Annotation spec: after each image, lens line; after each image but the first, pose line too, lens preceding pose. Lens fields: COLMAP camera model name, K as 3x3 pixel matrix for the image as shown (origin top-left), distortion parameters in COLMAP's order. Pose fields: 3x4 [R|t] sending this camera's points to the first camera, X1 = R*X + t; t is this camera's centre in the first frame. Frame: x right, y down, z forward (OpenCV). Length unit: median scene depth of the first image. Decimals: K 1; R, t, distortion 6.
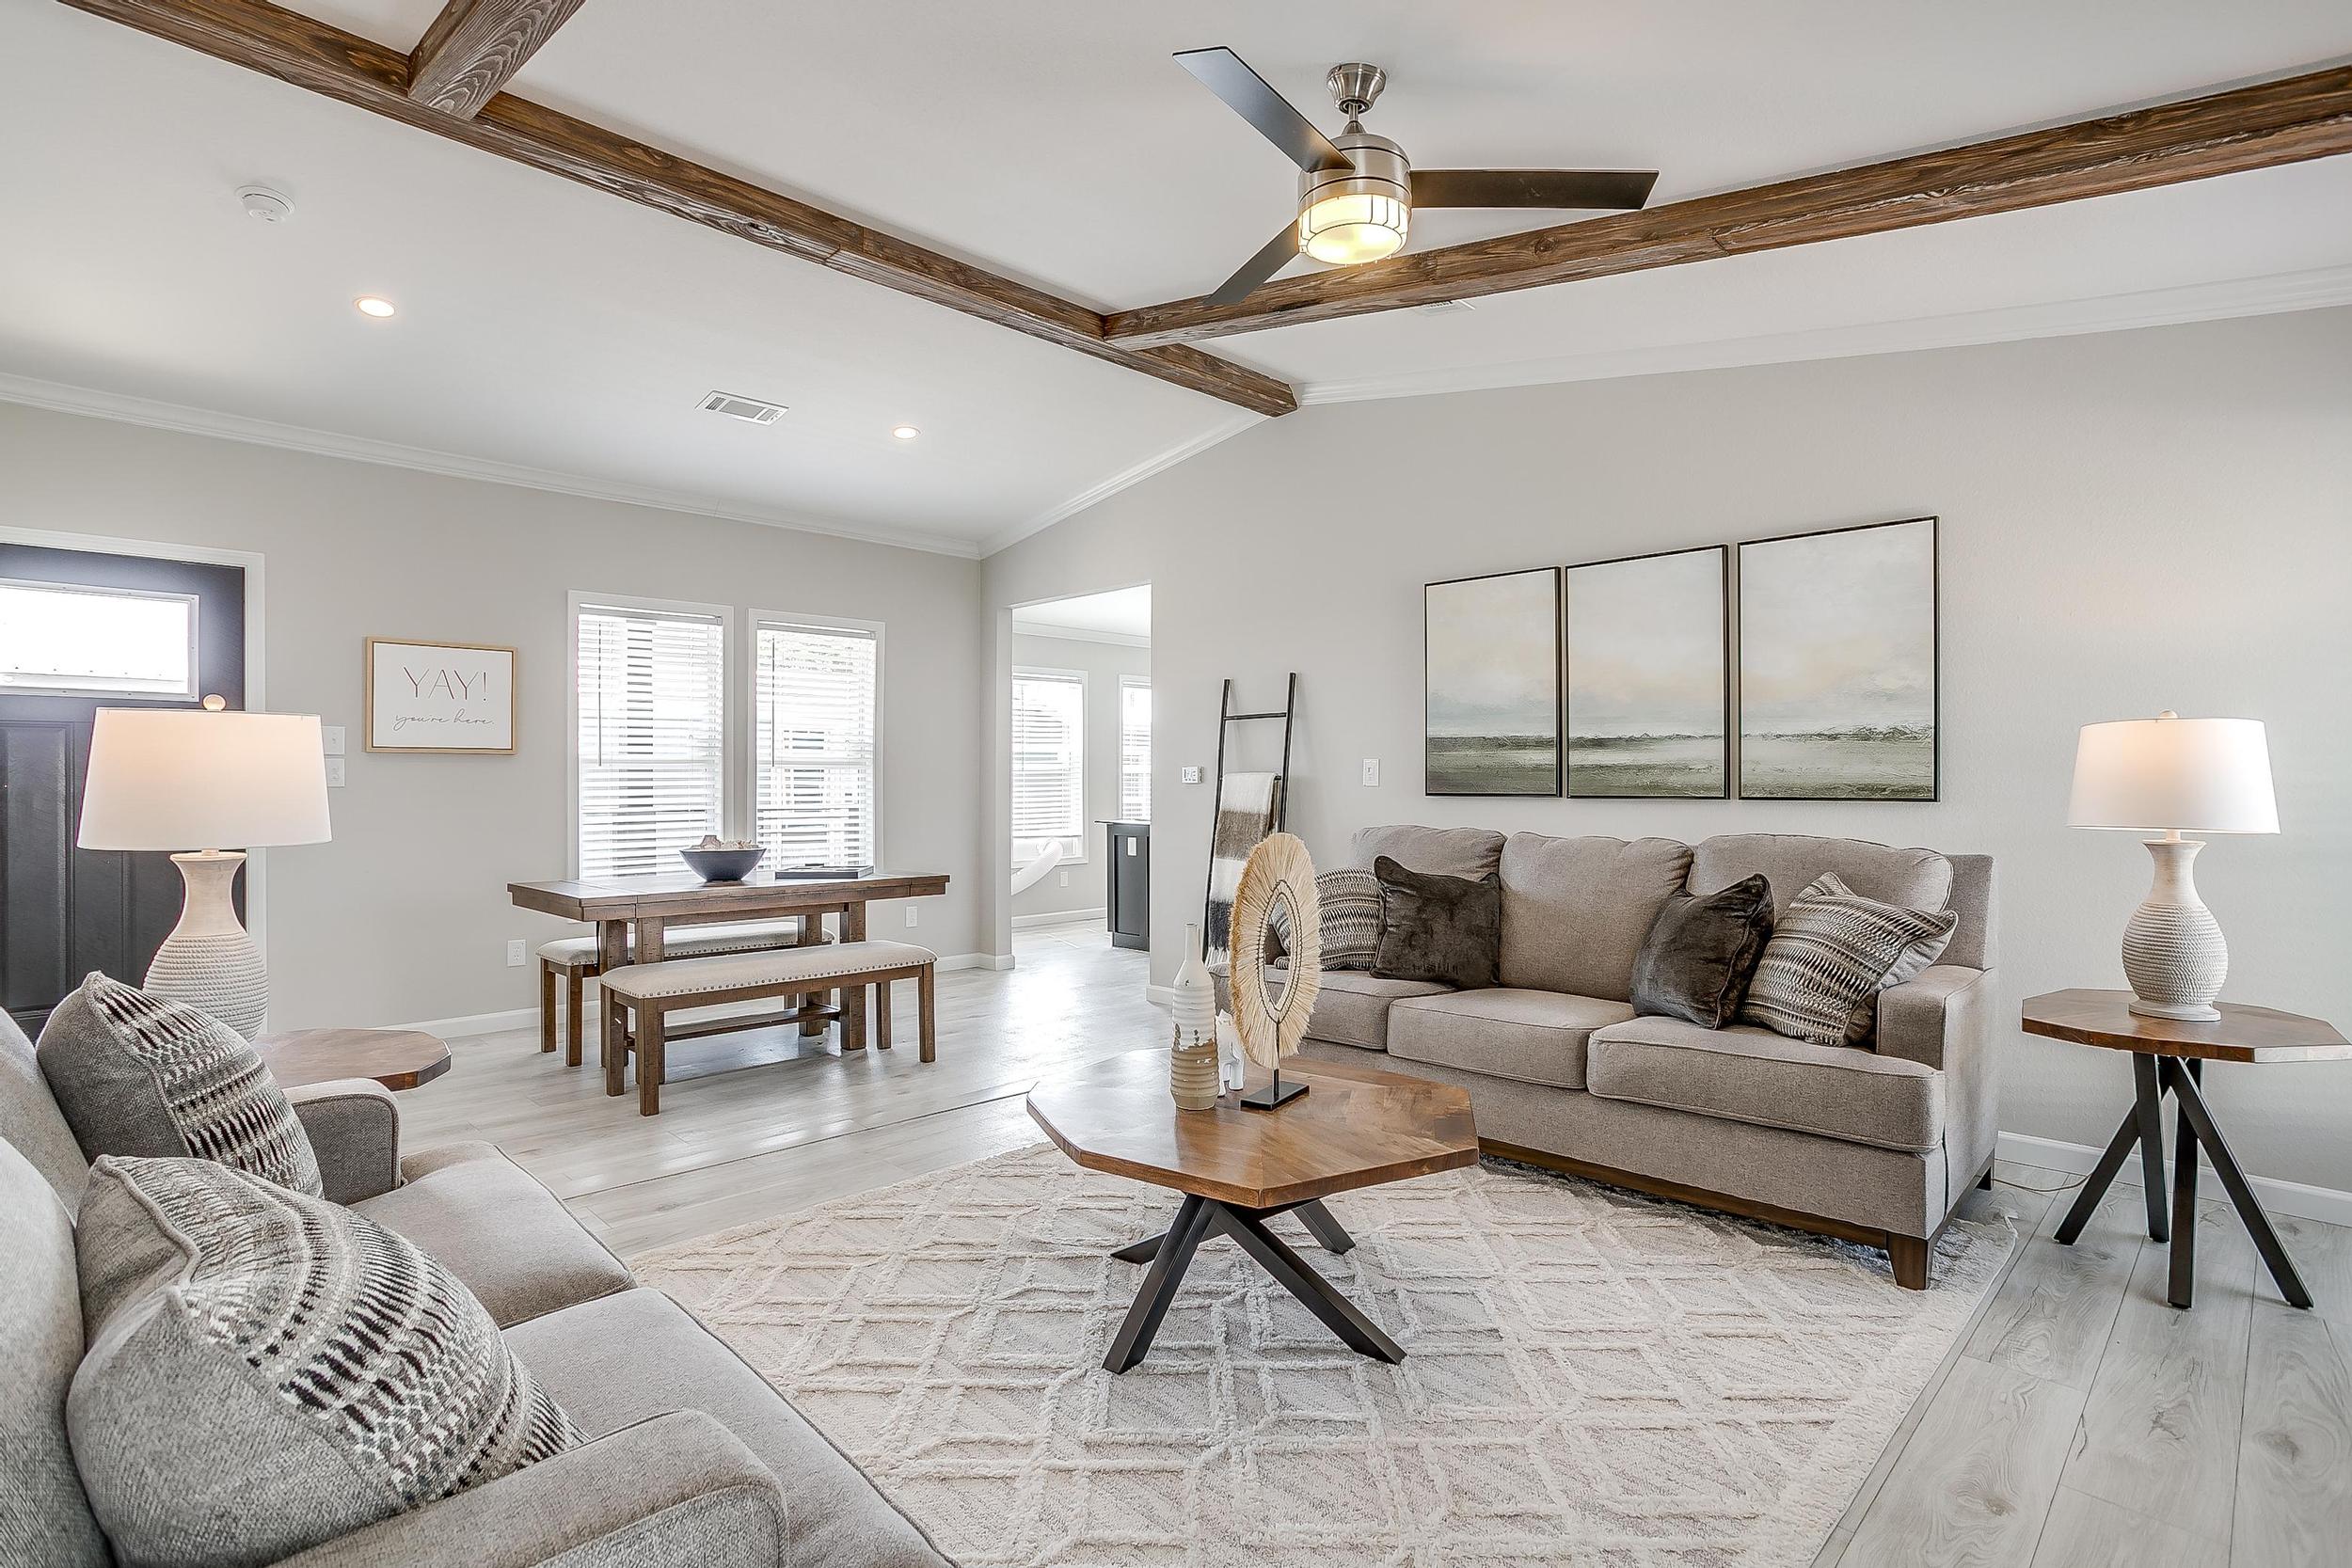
lens RADIAL K [[1172.7, 0, 1170.8], [0, 1172.7, 785.8], [0, 0, 1]] dist [-0.012668, 0.000189]
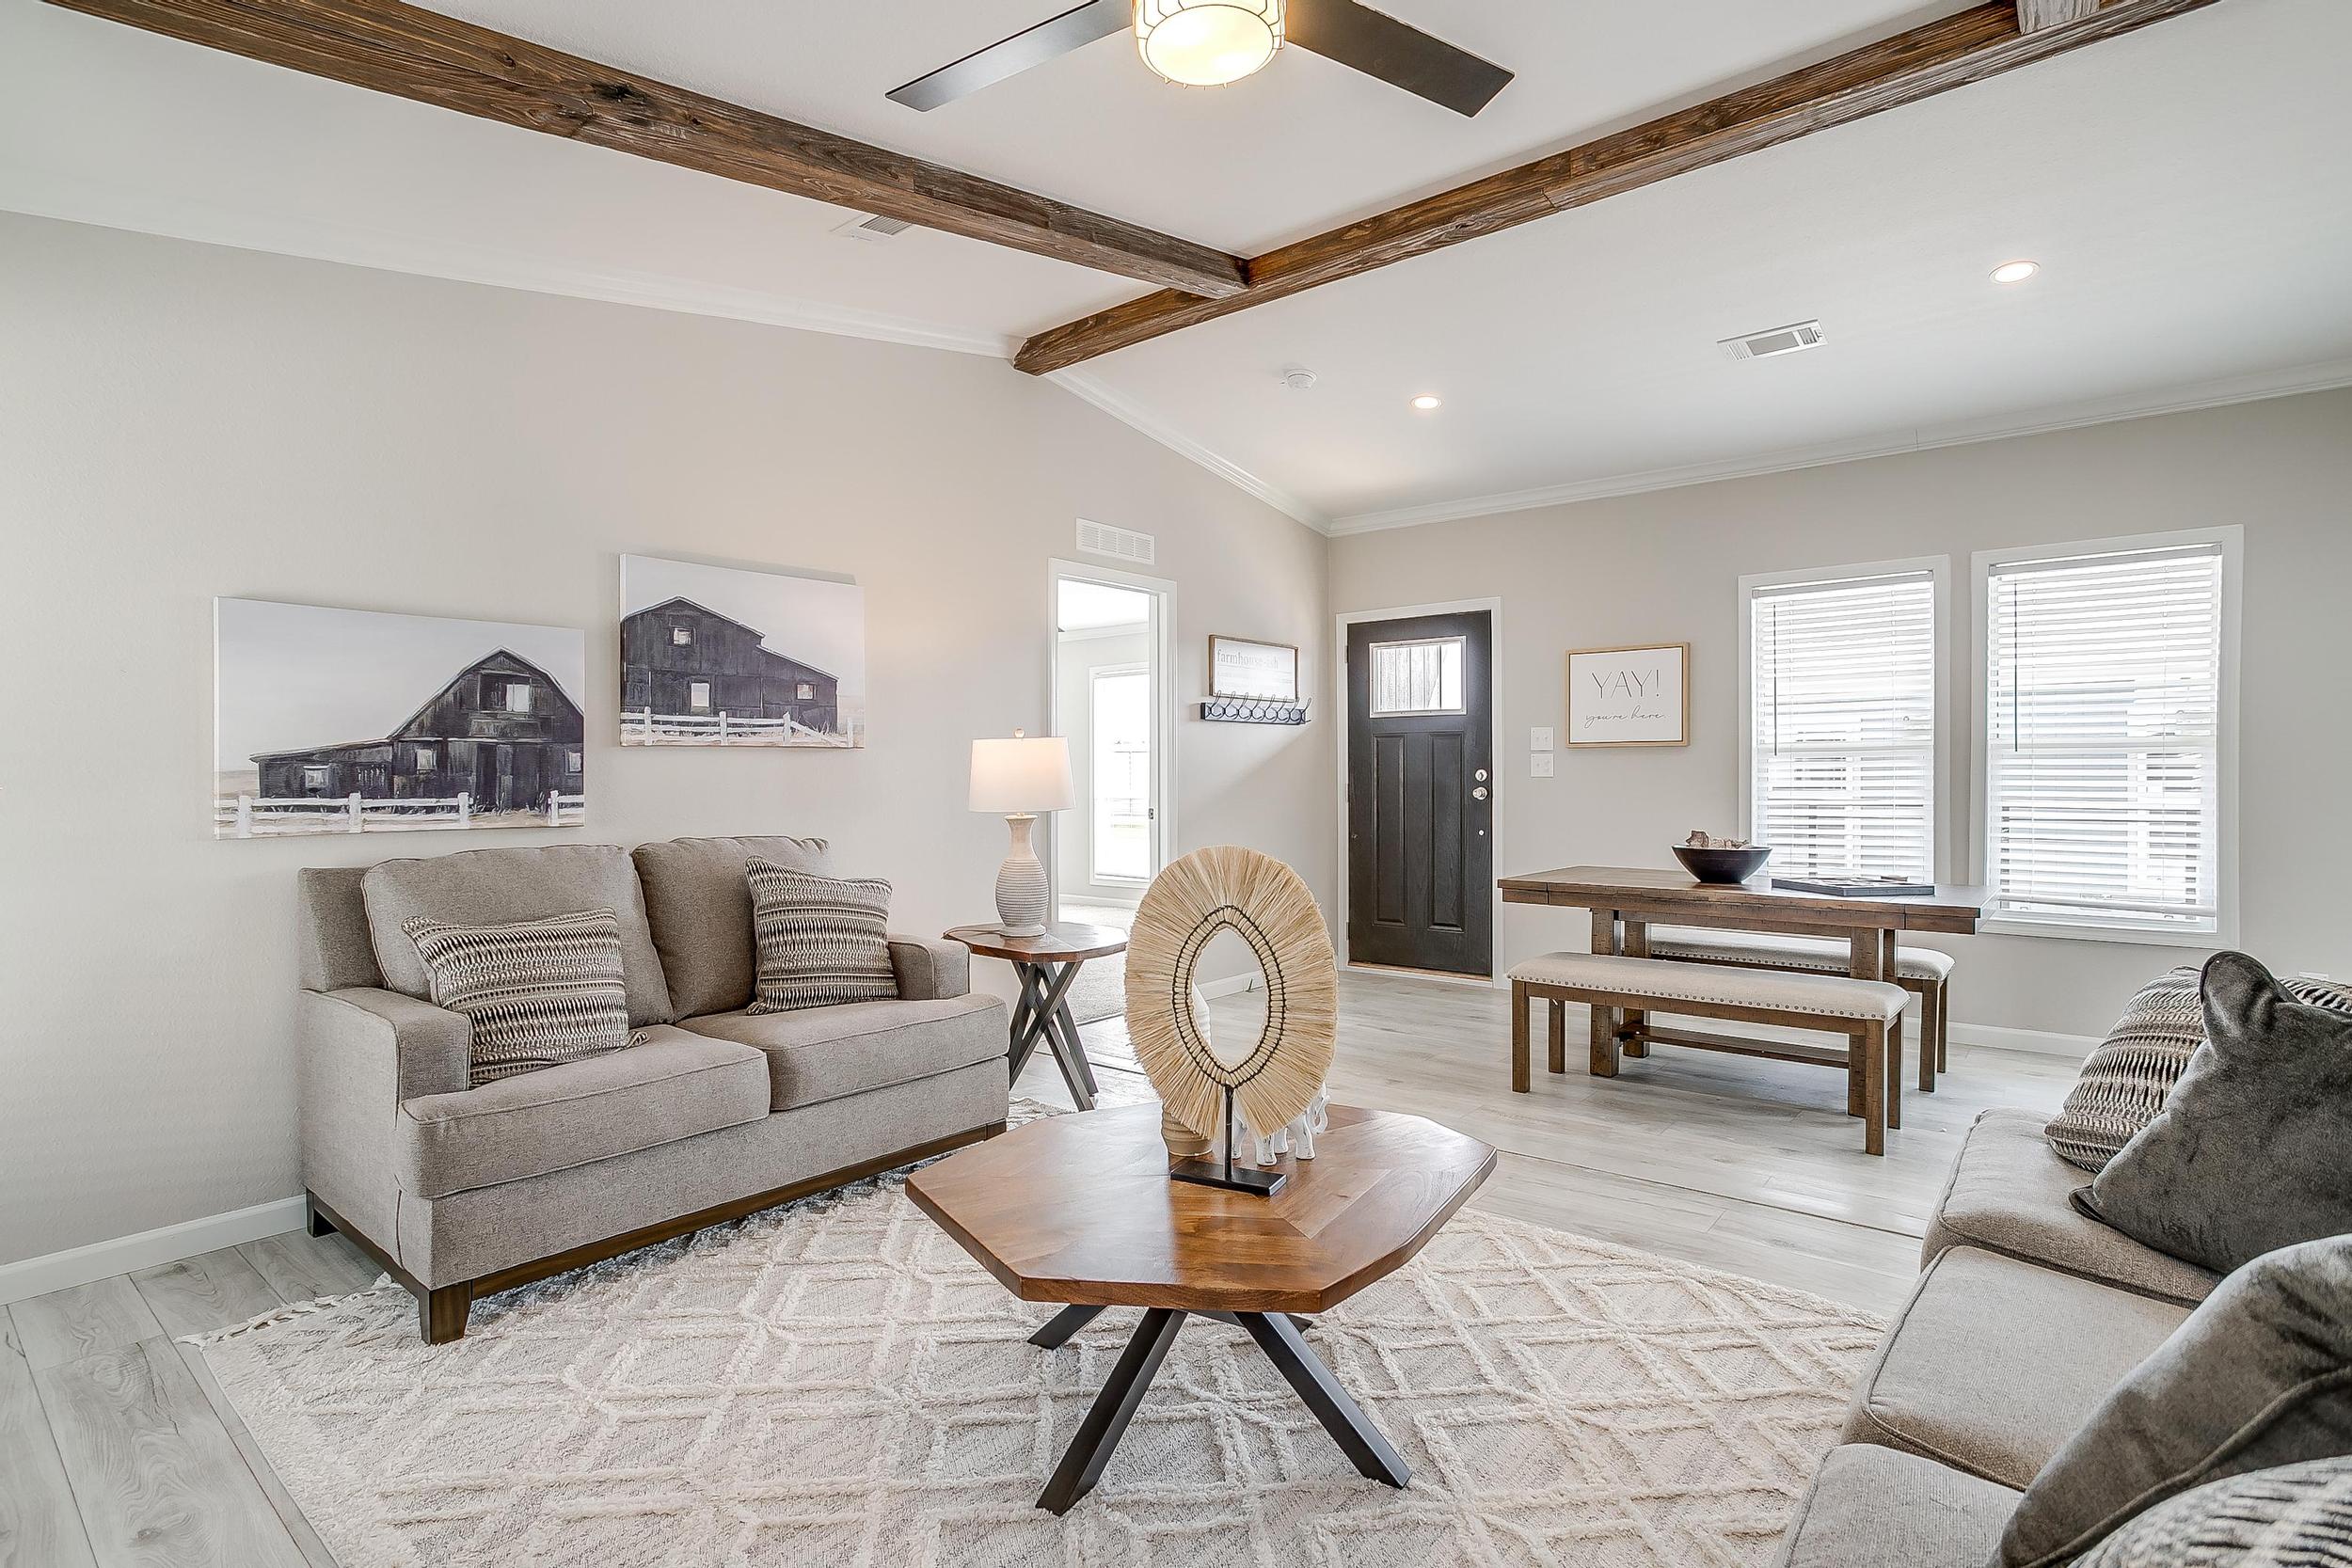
lens RADIAL K [[1172.7, 0, 1171.5], [0, 1172.7, 784.4], [0, 0, 1]] dist [-0.012668, 0.000189]
pose [[0.089116, 0.013482, -0.995930, 0.475633], [0.000379, 0.999908, 0.013570, -0.006813], [0.996021, -0.001587, 0.089103, 0.491622]]
